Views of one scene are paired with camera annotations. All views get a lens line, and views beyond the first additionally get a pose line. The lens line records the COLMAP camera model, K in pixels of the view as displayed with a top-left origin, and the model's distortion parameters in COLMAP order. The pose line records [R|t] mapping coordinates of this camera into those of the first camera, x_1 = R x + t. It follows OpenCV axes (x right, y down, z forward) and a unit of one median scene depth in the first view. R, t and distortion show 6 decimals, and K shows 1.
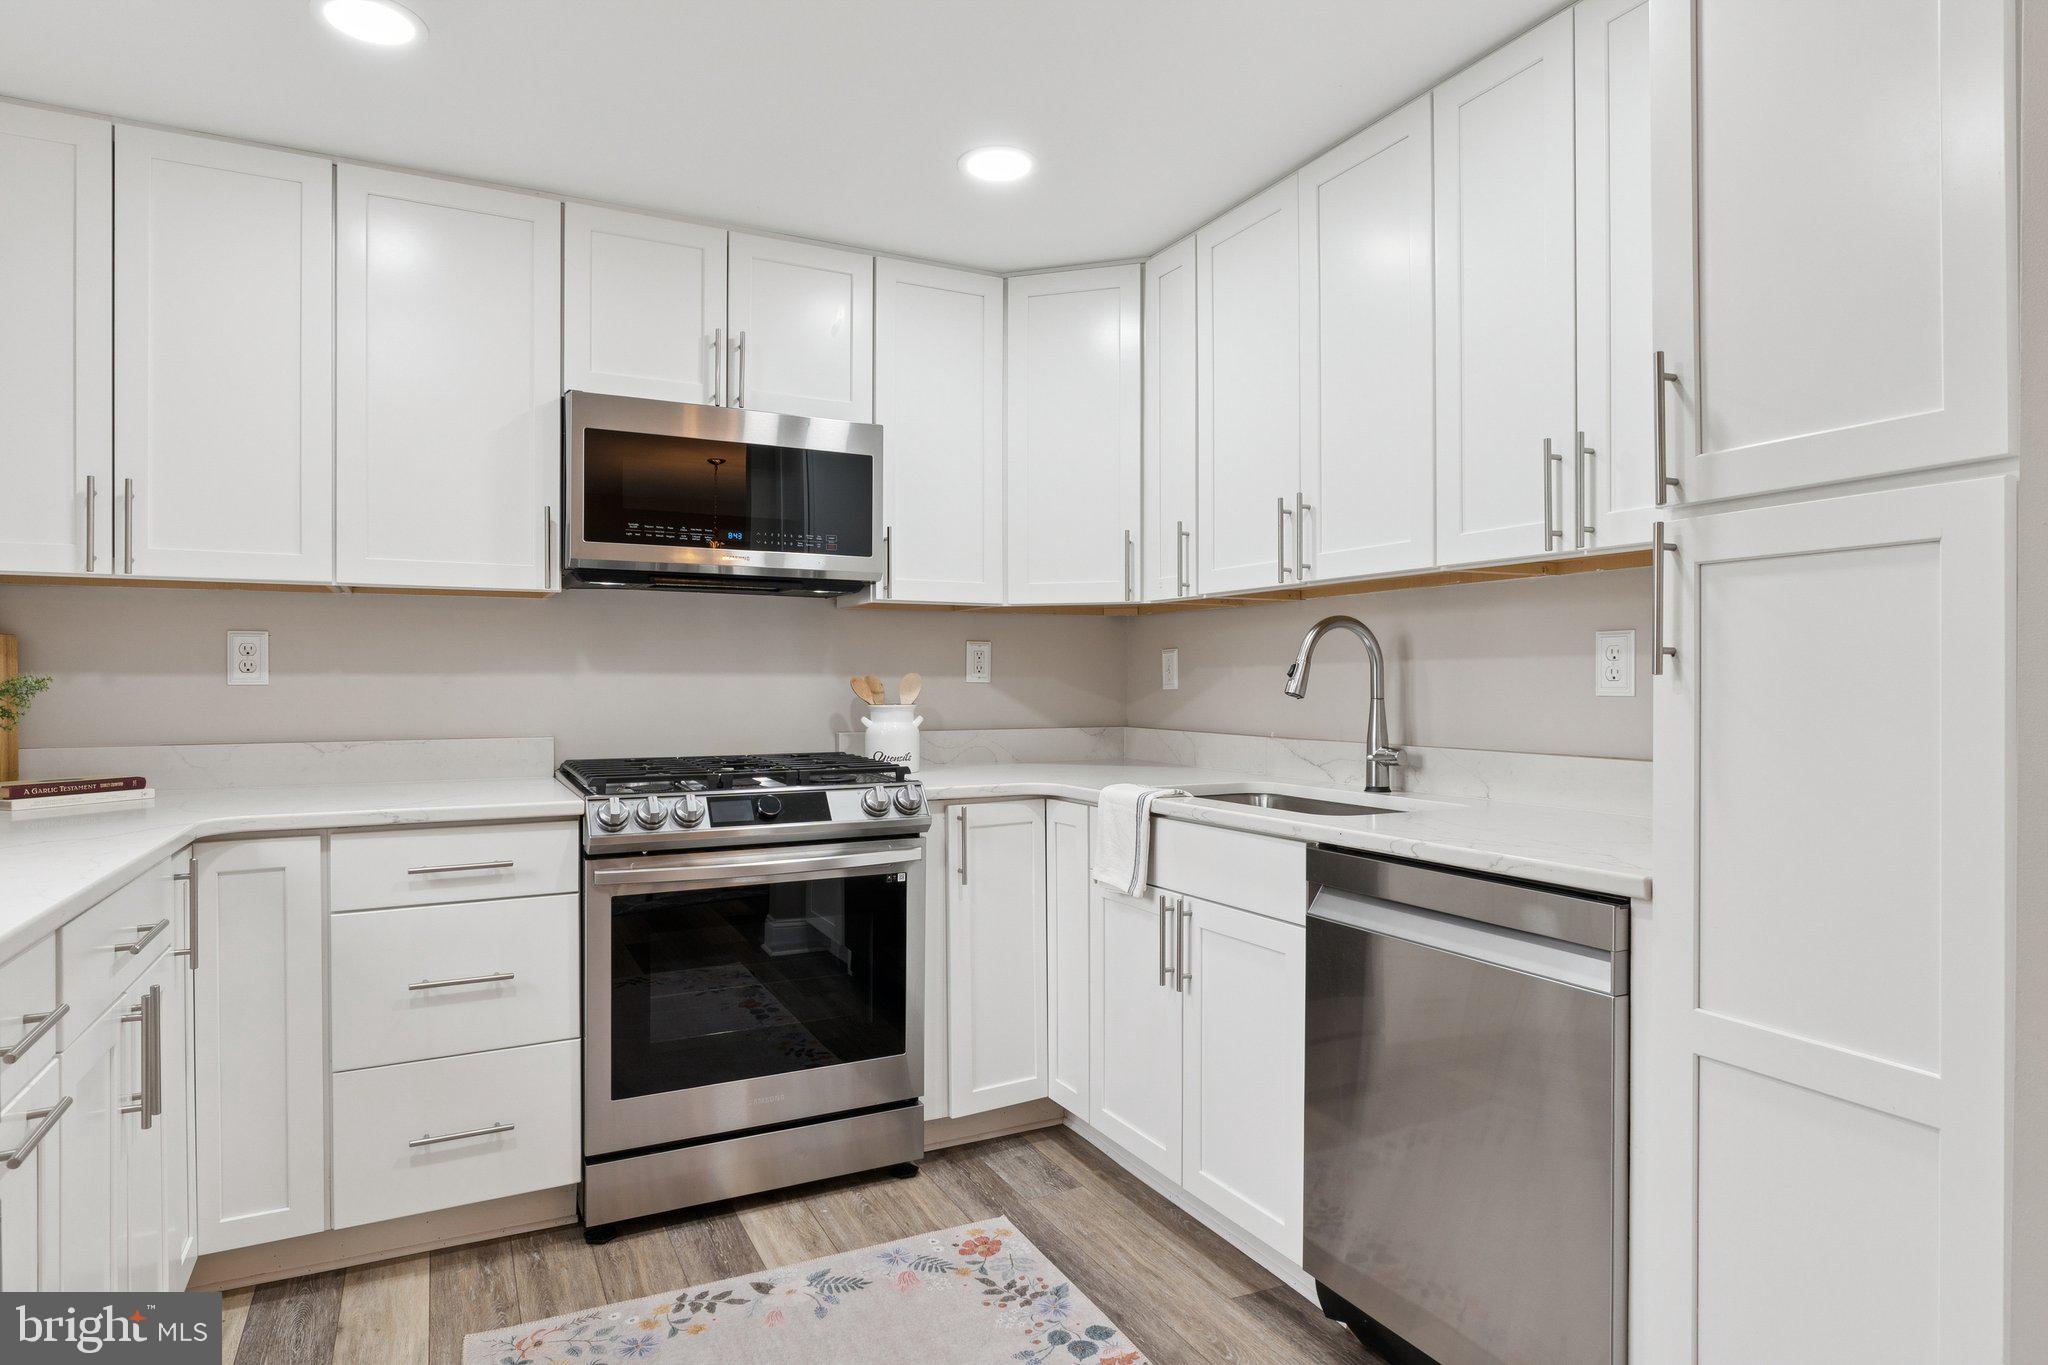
lens RADIAL K [[1140.3, 0, 1017.9], [0, 1140.3, 683.2], [0, 0, 1]] dist [-0.007704, -0.000397]
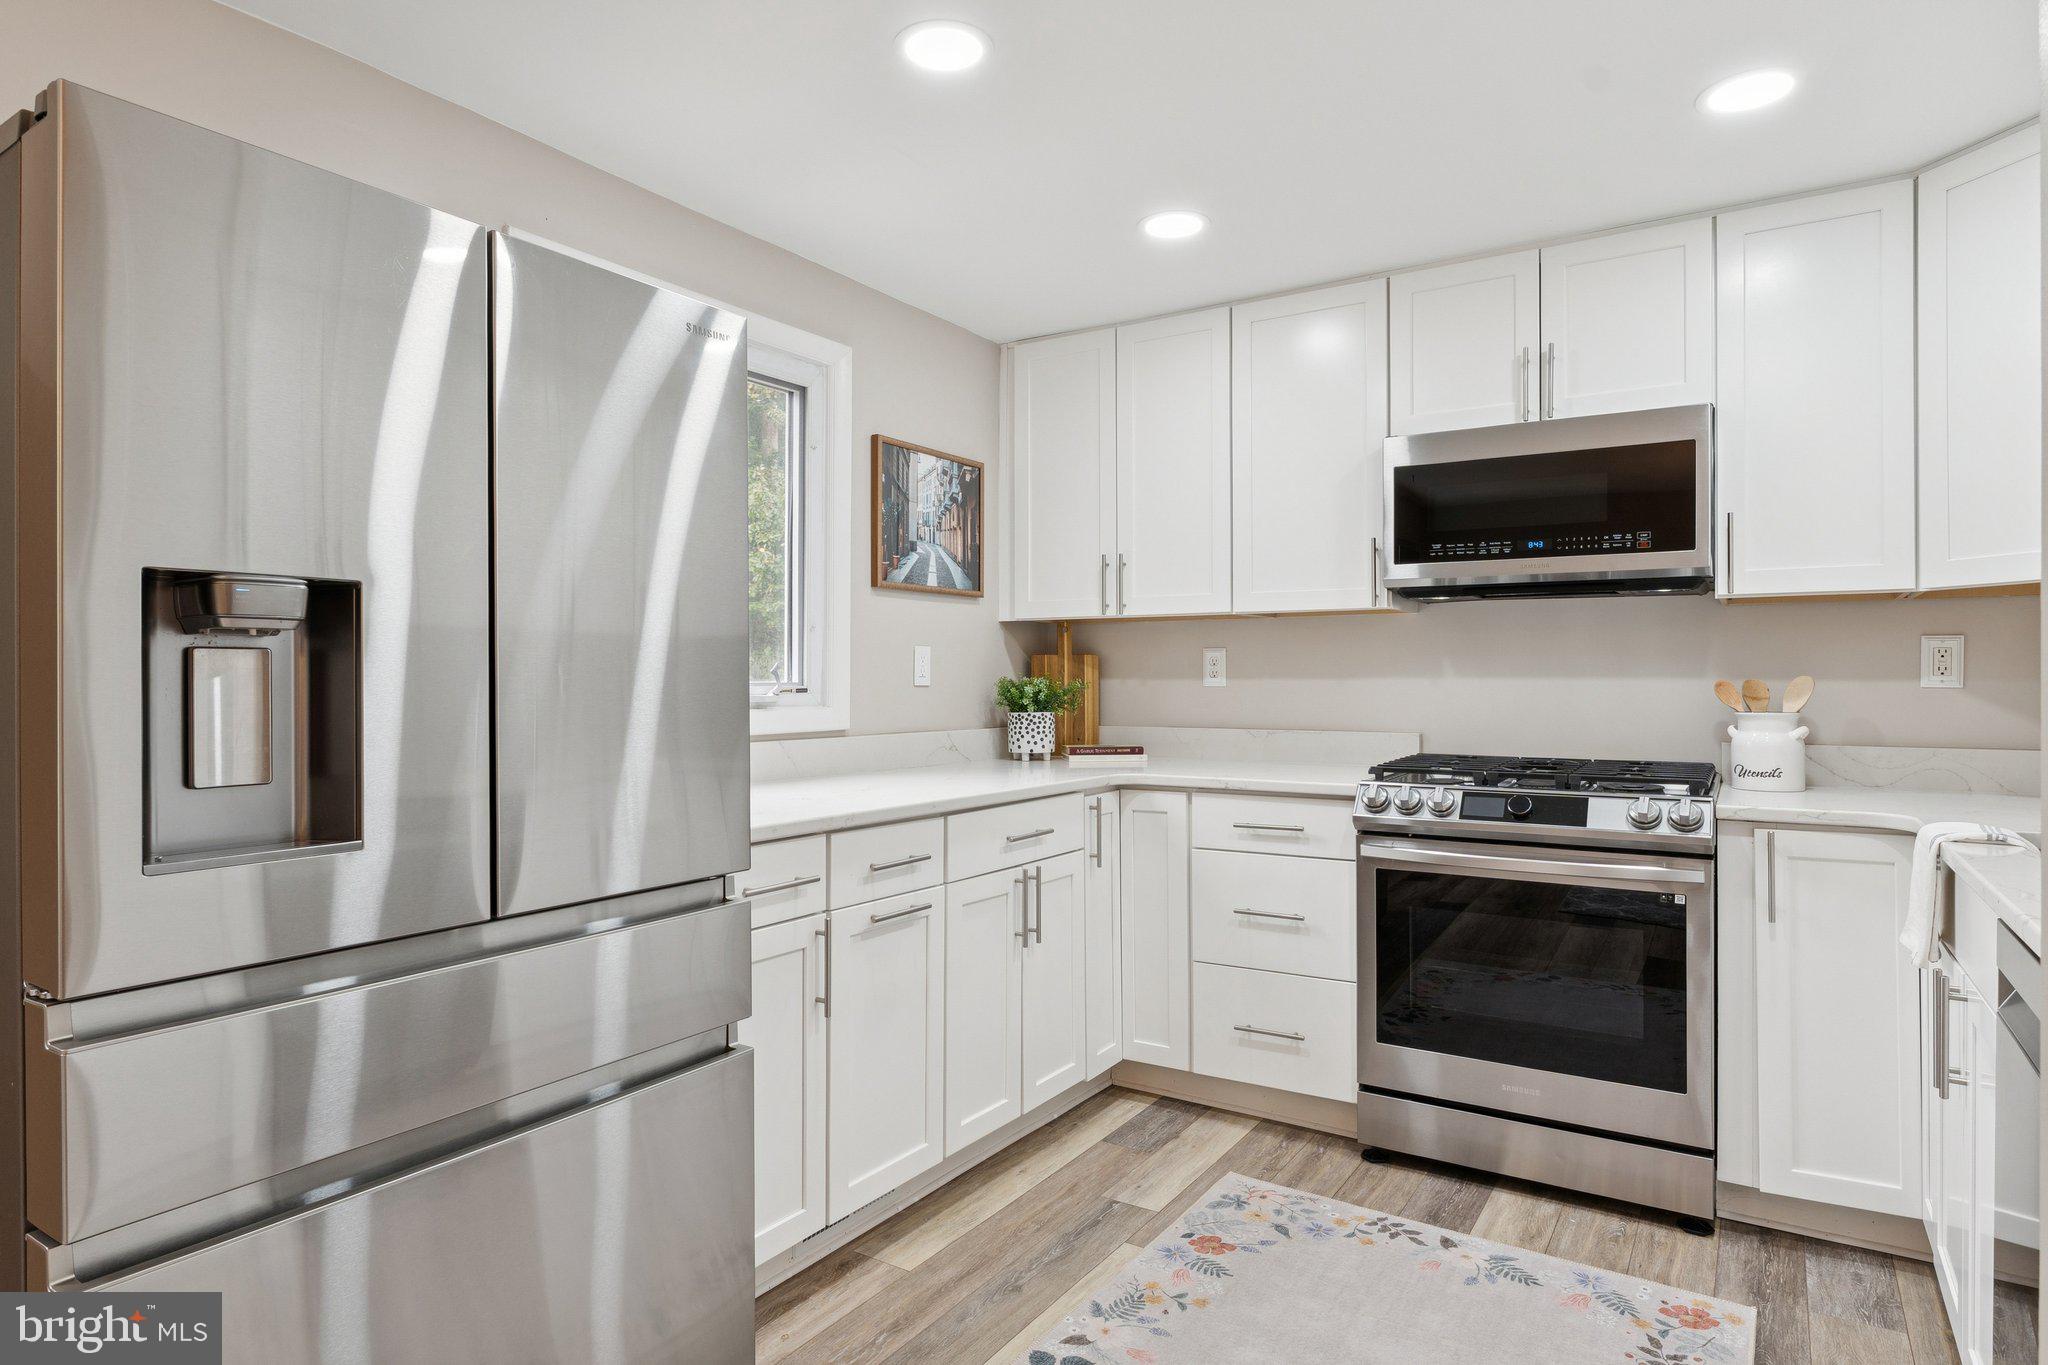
lens RADIAL K [[1140.3, 0, 1015.4], [0, 1140.3, 676.9], [0, 0, 1]] dist [-0.007704, -0.000397]
pose [[0.497626, -0.003334, -0.867385, 0.449485], [-0.003568, 0.999976, -0.005891, -0.001499], [0.867385, 0.006027, 0.497602, 0.085476]]
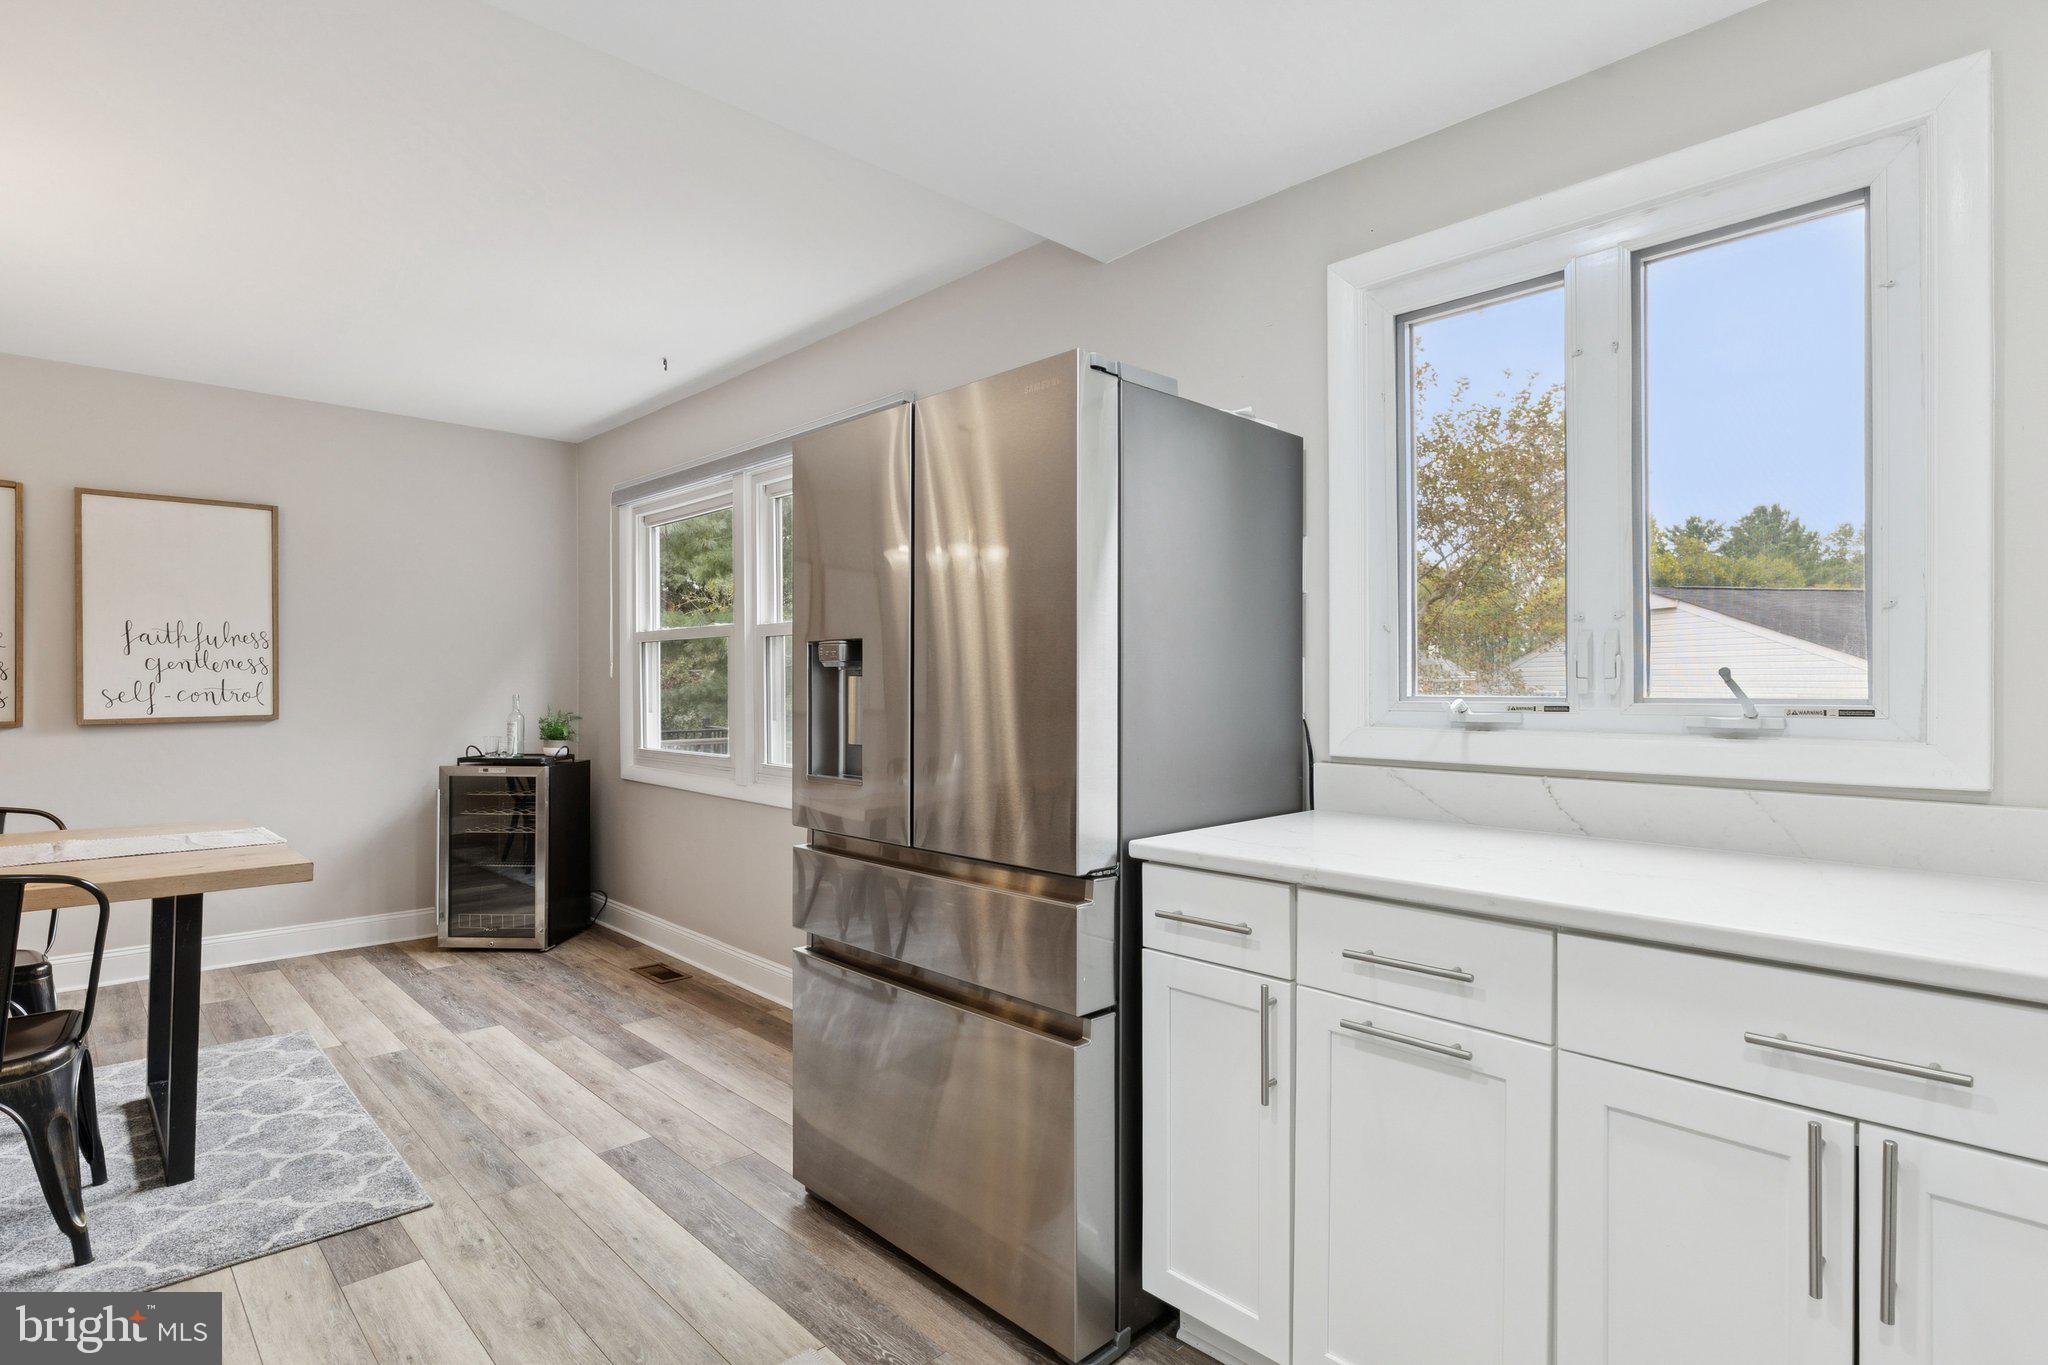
lens RADIAL K [[1017.1, 0, 1028.4], [0, 1017.1, 698.5], [0, 0, 1]] dist [-0.007758, 0.002099]
pose [[-0.954108, 0.008159, -0.299351, -0.041398], [0.001528, 0.999748, 0.022377, -0.019014], [0.299459, 0.020893, -0.953881, 0.965233]]
